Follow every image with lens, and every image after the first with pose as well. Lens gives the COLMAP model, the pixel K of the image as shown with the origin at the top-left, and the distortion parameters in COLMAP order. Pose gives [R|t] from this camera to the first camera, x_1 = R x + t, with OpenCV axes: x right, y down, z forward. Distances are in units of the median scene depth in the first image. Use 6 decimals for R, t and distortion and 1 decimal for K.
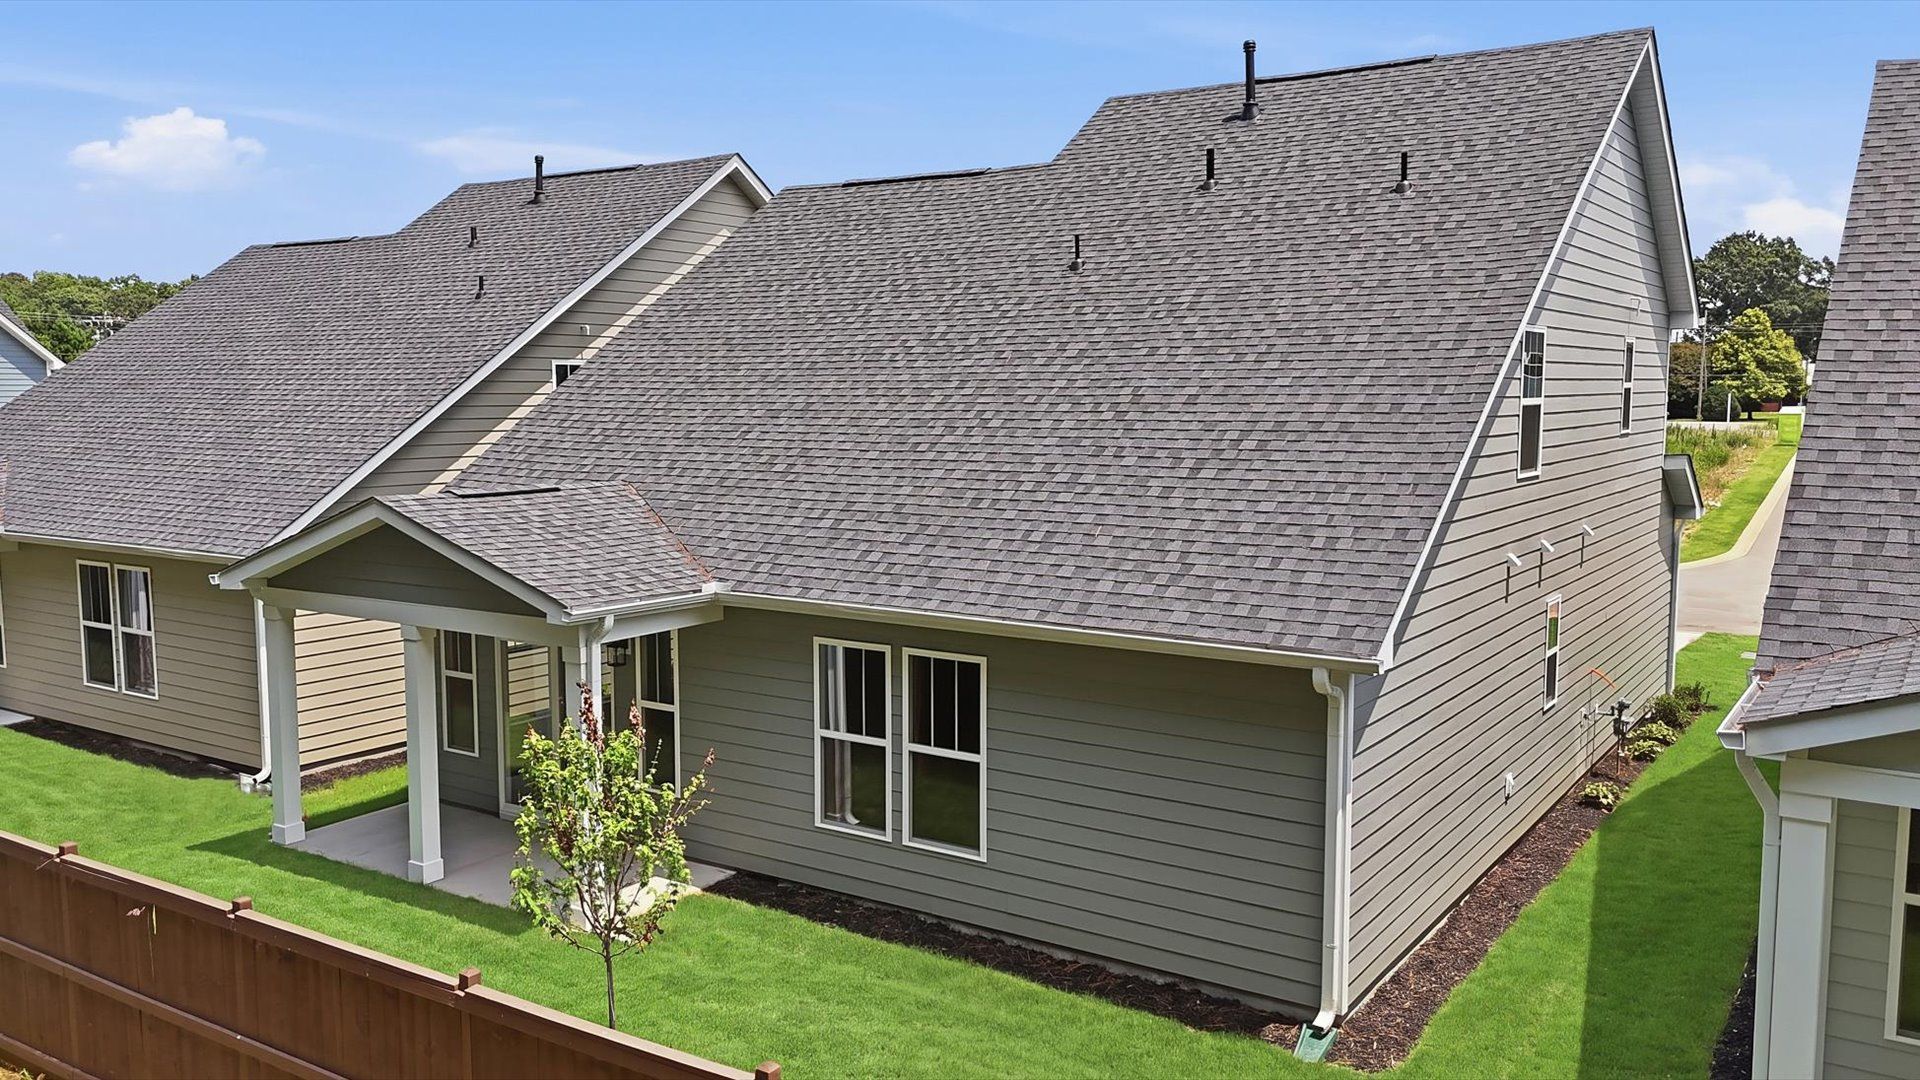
lens RADIAL K [[1522.0, 0, 955.3], [0, 1522.0, 543.7], [0, 0, 1]] dist [0.004861, -0.000613]
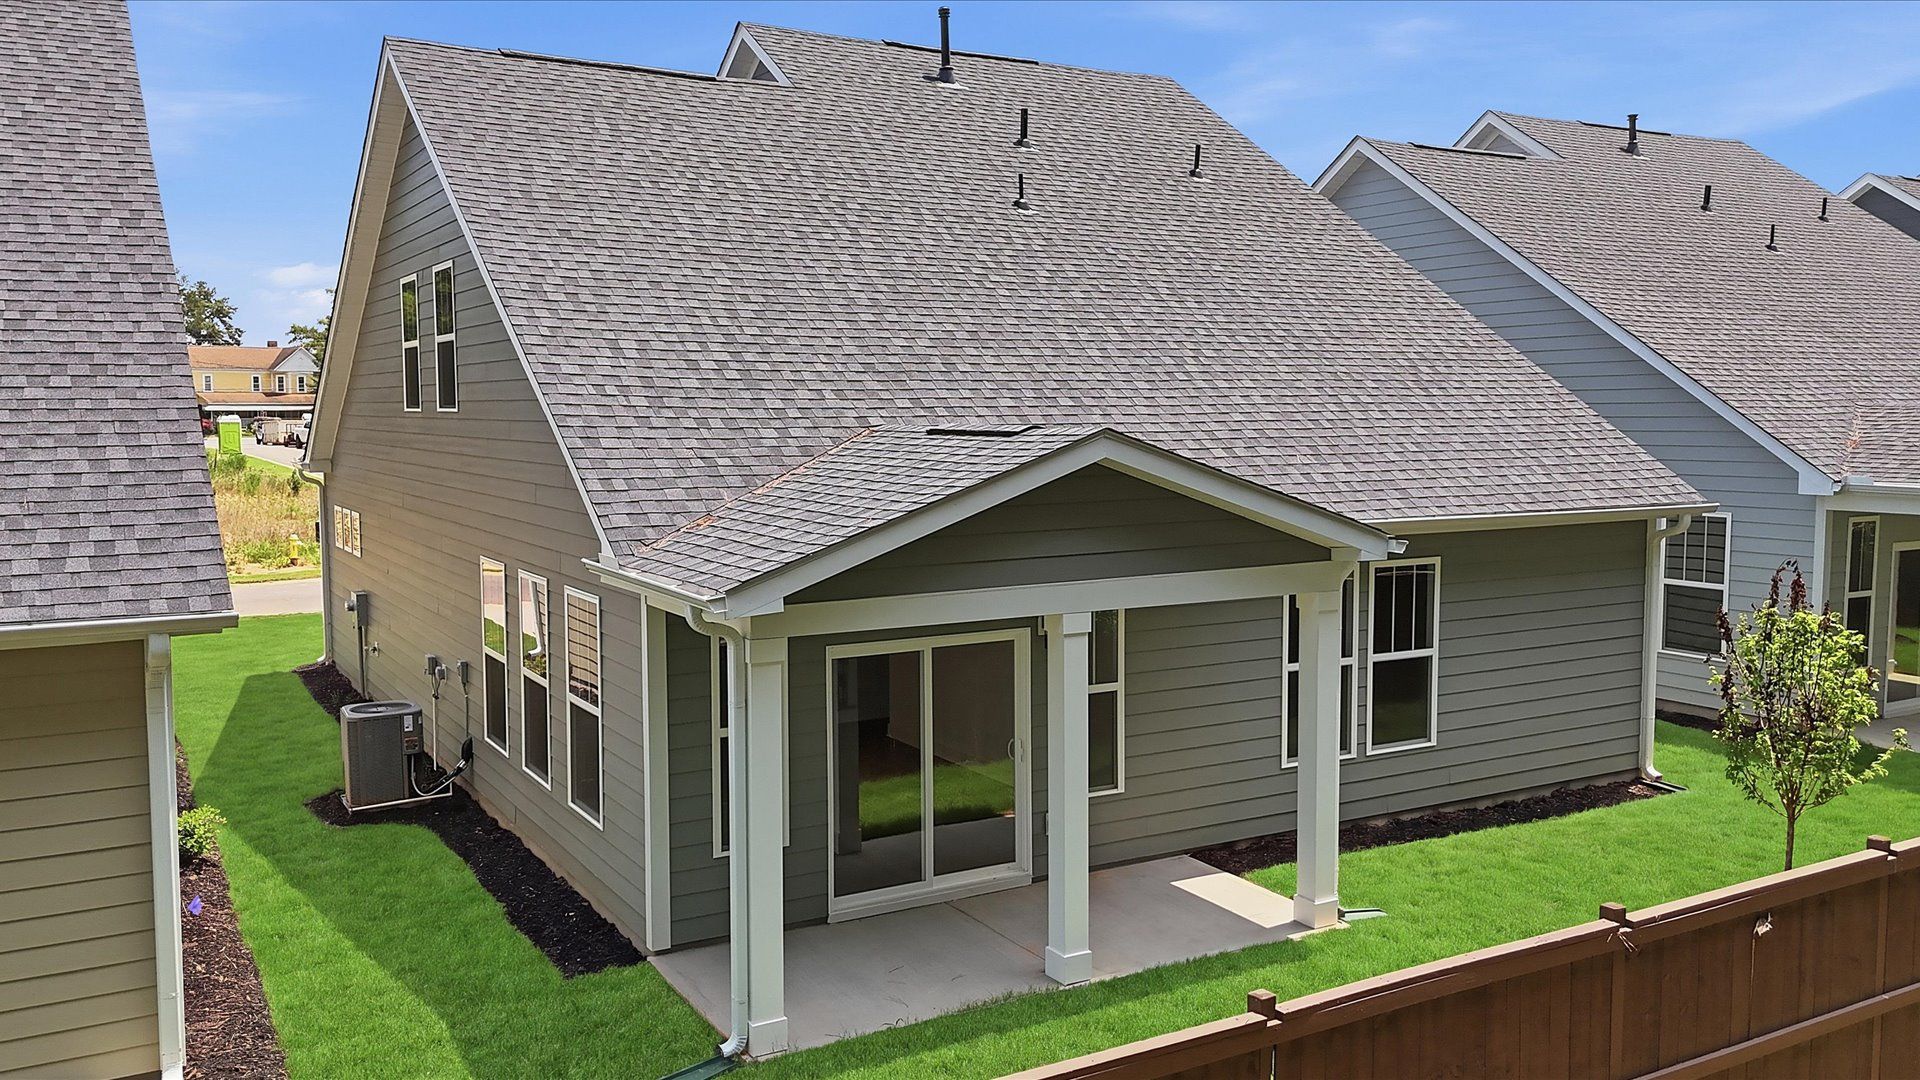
lens RADIAL K [[1522.0, 0, 954.9], [0, 1522.0, 535.0], [0, 0, 1]] dist [0.004861, -0.000613]
pose [[0.439681, -0.072687, 0.895208, -1.069678], [0.092709, 0.995069, 0.035262, -0.011975], [-0.893357, 0.067490, 0.444251, 0.789438]]
